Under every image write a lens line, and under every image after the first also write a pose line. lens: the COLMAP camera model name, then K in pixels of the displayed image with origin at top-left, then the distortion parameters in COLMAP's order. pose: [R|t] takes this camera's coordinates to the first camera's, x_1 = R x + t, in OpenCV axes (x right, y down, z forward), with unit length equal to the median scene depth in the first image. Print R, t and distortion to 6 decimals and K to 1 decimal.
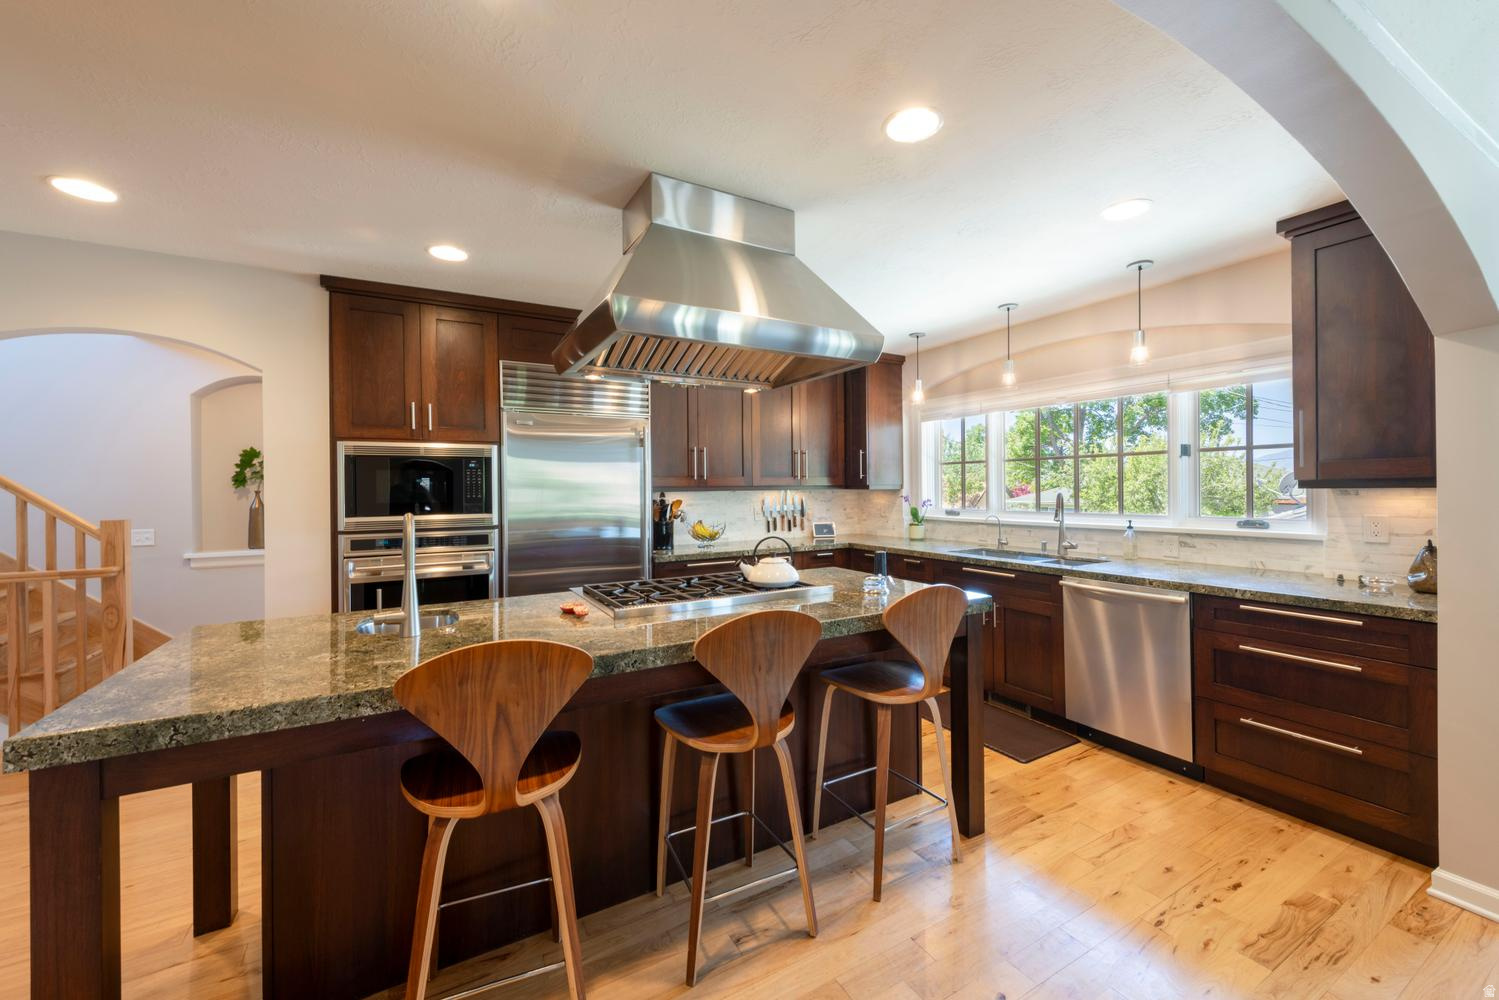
lens RADIAL K [[585.3, 0, 753.5], [0, 585.3, 493.8], [0, 0, 1]] dist [0.002843, -0.000014]
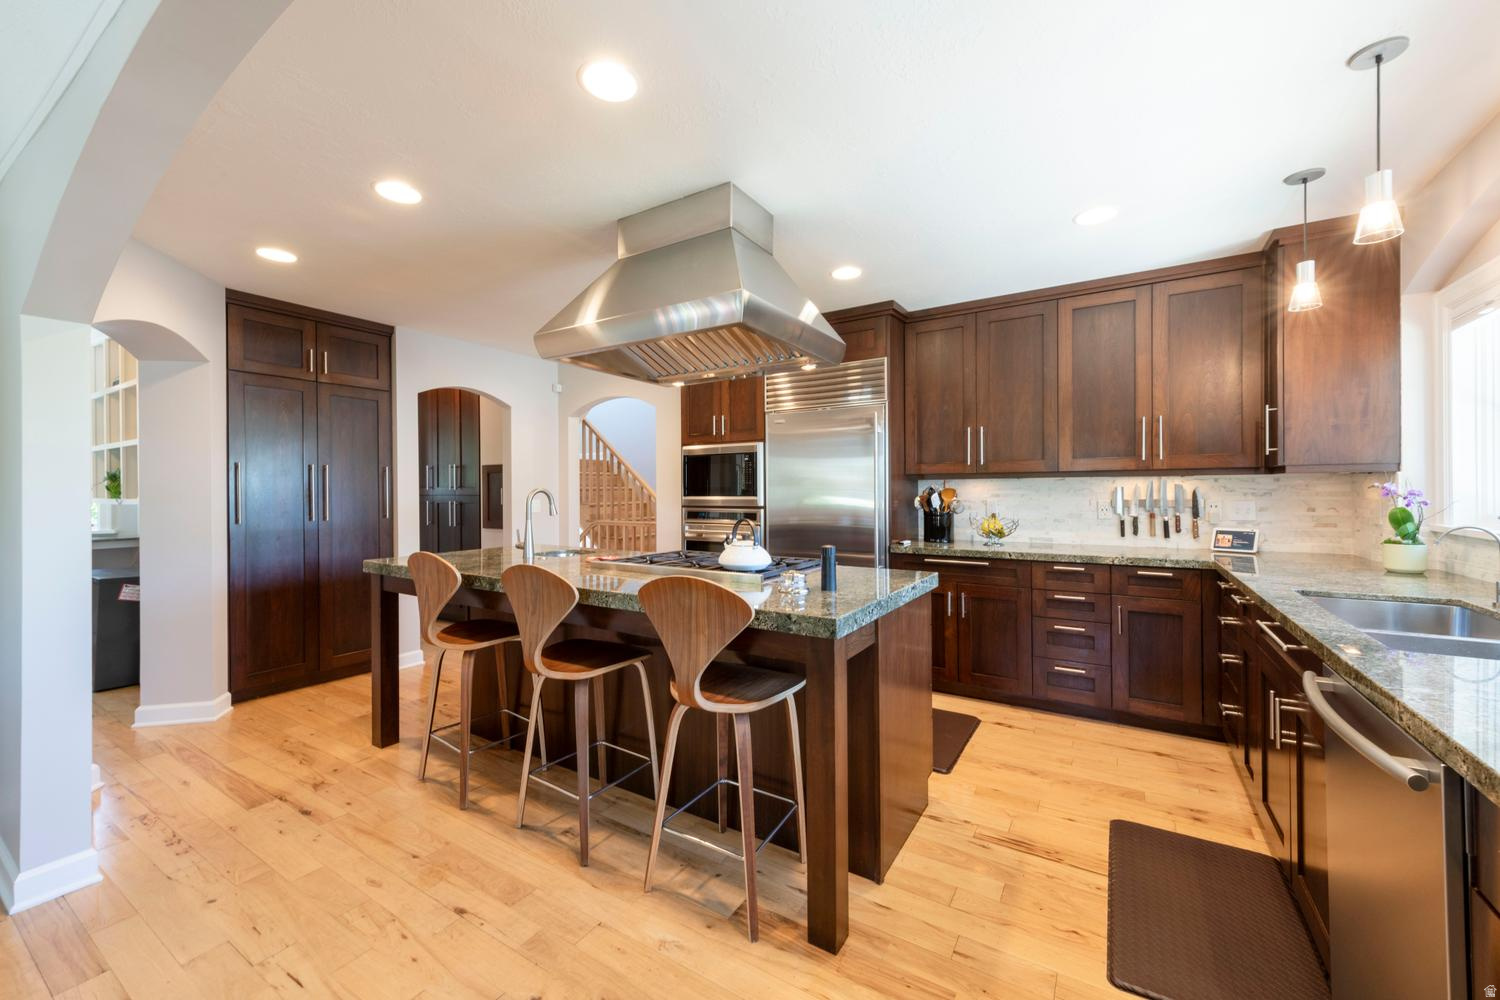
lens RADIAL K [[585.7, 0, 757.3], [0, 585.7, 487.6], [0, 0, 1]] dist [0.002843, -0.000014]
pose [[0.461490, 0.003709, -0.887138, 0.584364], [-0.007320, 0.999973, 0.000373, 0.012285], [0.887115, 0.006321, 0.461505, 0.360656]]
